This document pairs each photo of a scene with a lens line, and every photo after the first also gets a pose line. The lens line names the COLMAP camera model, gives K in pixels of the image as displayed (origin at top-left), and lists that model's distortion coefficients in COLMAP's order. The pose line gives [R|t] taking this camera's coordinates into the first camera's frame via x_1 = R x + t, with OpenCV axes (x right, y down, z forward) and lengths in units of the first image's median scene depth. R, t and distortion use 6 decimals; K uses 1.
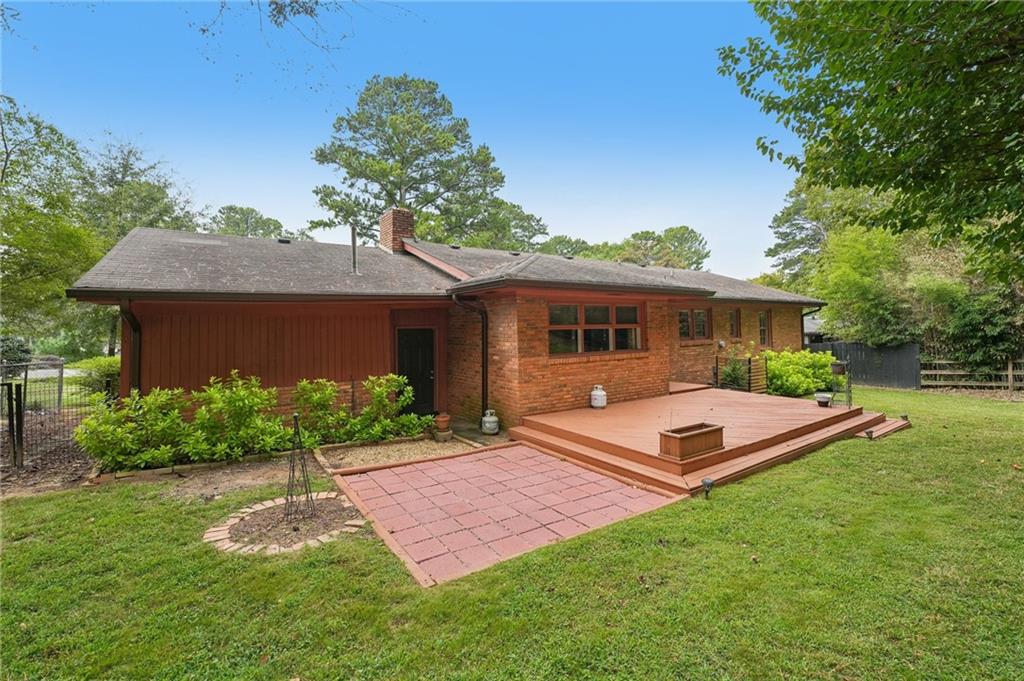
lens RADIAL K [[425.6, 0, 509.8], [0, 425.6, 325.3], [0, 0, 1]] dist [-0.021392, -0.000421]
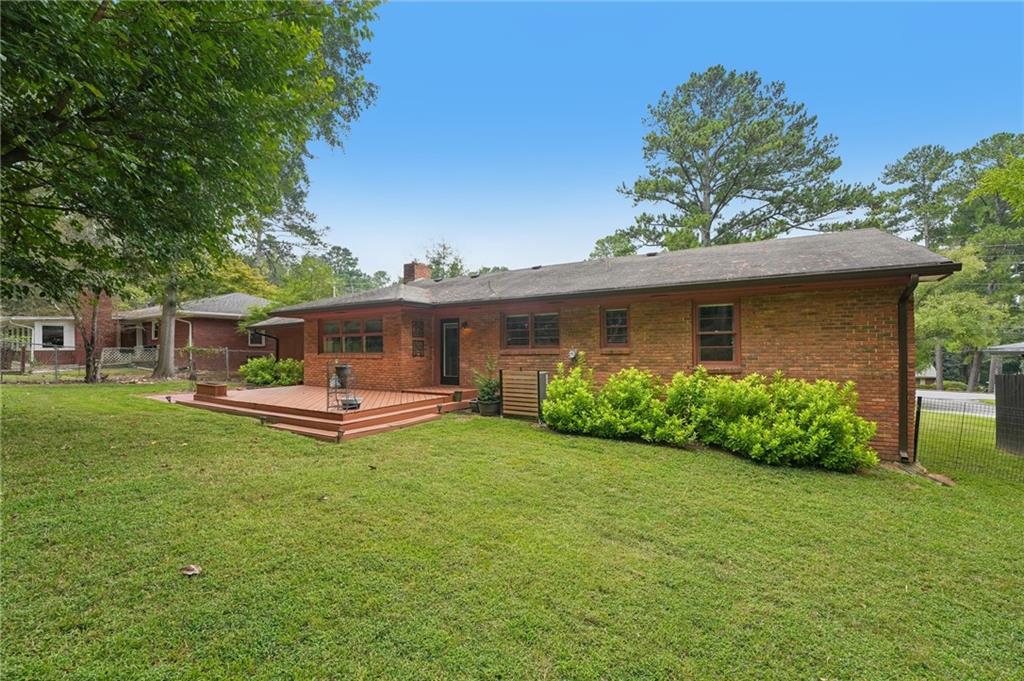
lens RADIAL K [[415.4, 0, 492.6], [0, 415.4, 338.6], [0, 0, 1]] dist [-0.022589, -0.000286]
pose [[0.439688, -0.006225, -0.898129, 1.090147], [0.005573, 0.999976, -0.004202, 0.016235], [0.898133, -0.003158, 0.439712, 0.526816]]
